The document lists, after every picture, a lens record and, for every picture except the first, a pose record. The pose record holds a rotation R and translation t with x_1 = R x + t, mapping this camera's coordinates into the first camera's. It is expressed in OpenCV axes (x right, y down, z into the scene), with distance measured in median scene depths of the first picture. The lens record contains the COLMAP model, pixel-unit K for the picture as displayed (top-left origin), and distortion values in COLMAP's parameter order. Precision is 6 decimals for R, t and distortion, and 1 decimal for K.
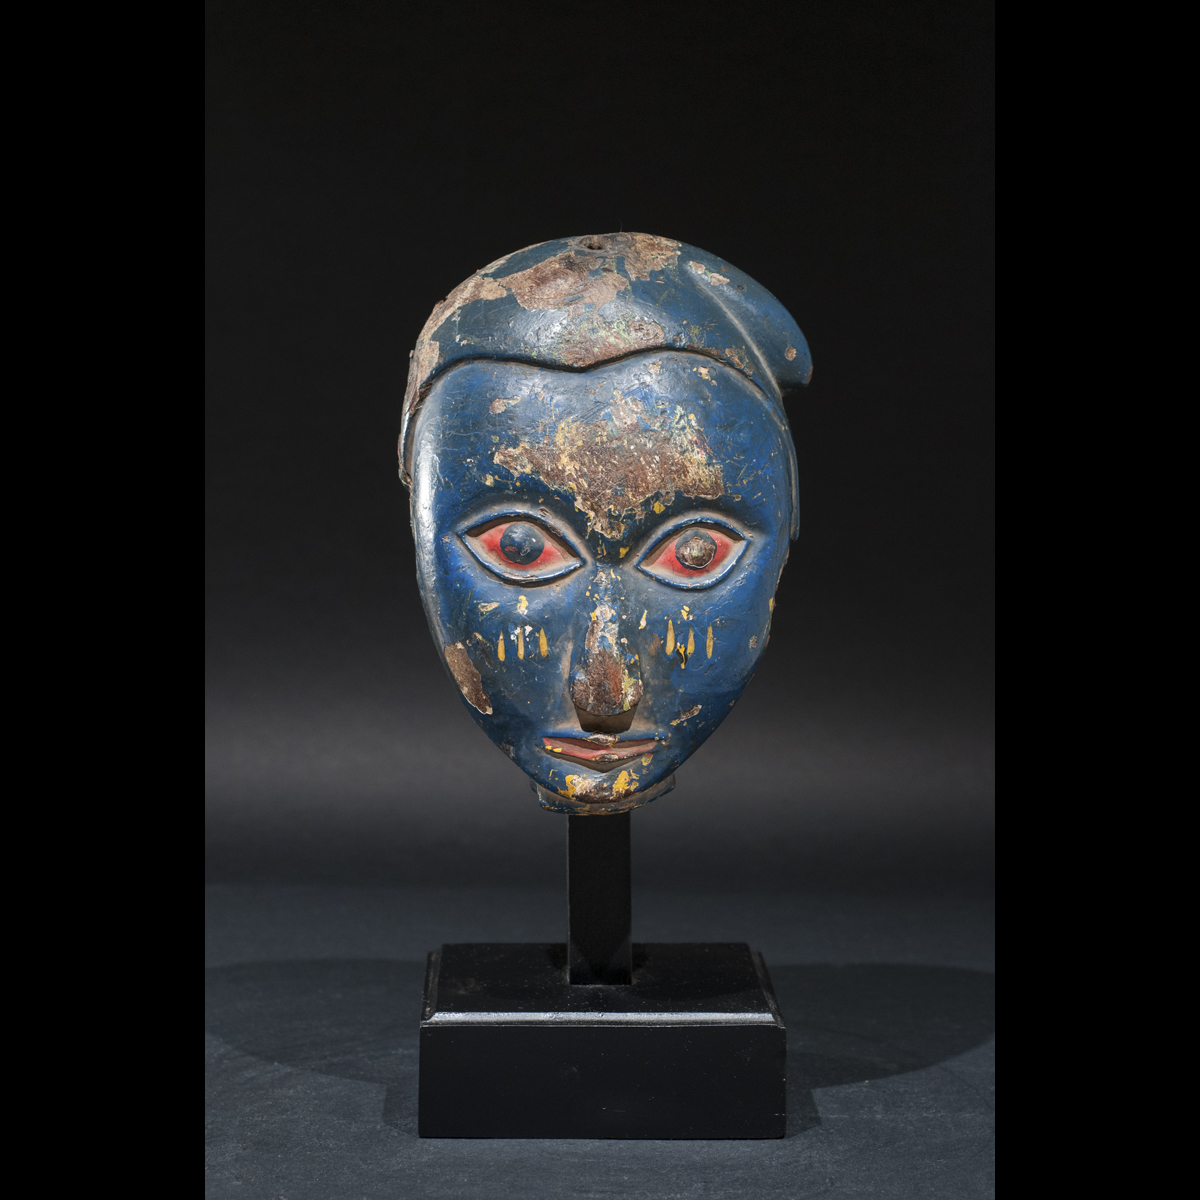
lens RADIAL K [[3486.8, 0, 600.0], [0, 3486.8, 600.0], [0, 0, 1]] dist [0.013101, -0.032468]
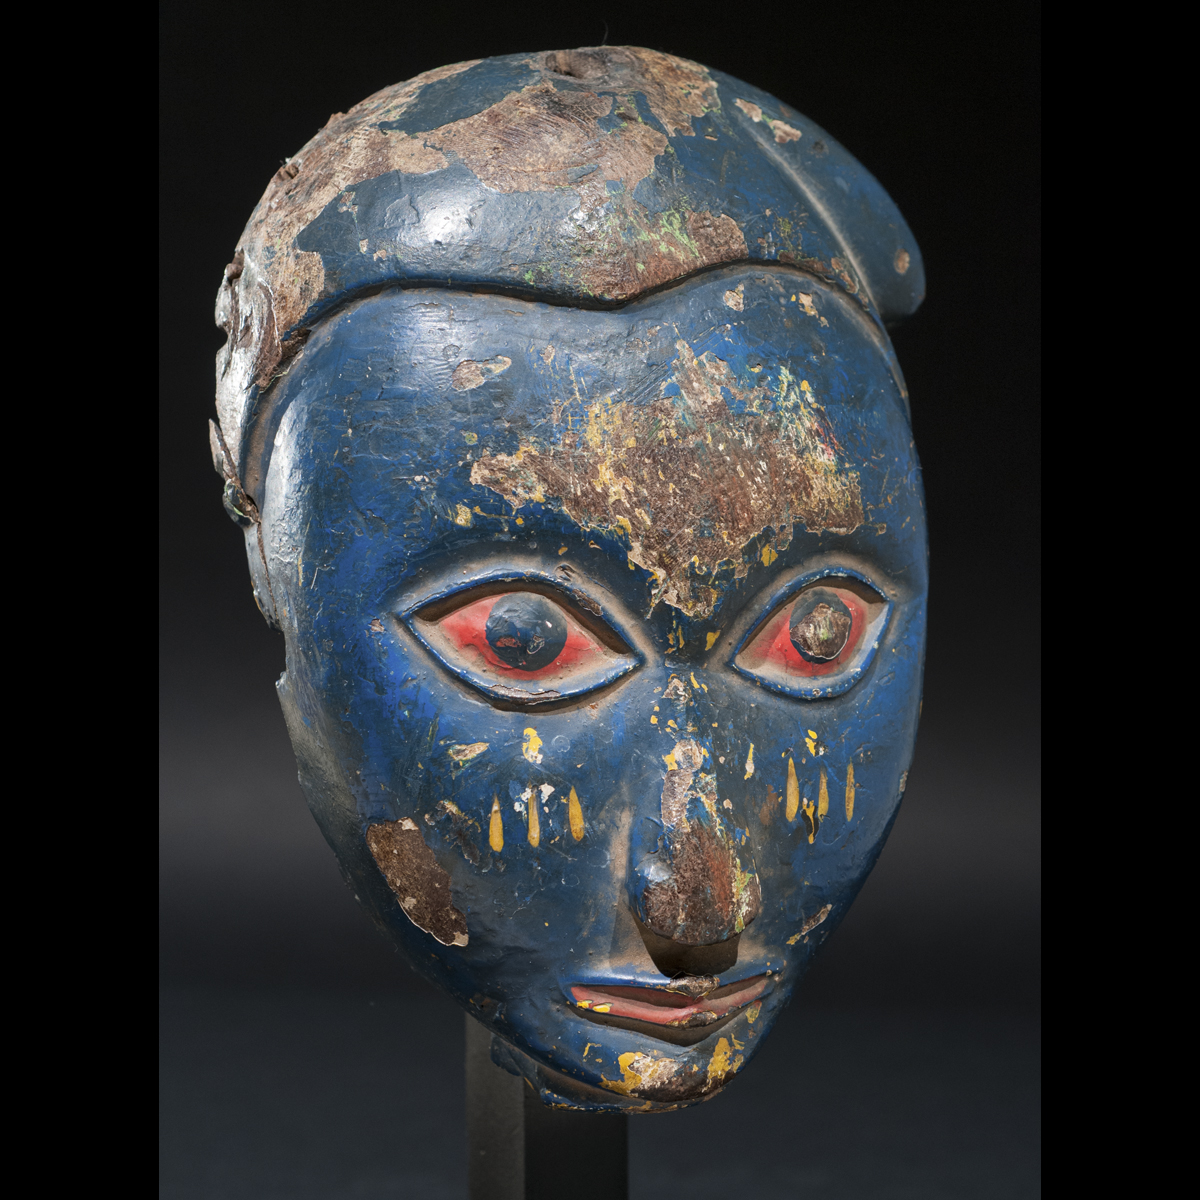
lens RADIAL K [[3774.6, 0, 605.5], [0, 3774.6, 569.0], [0, 0, 1]] dist [0.047545, -0.048149]
pose [[0.945948, -0.041680, 0.321629, -0.197771], [0.026996, 0.998385, 0.049986, -0.054588], [-0.323193, -0.038601, 0.945545, 0.446513]]
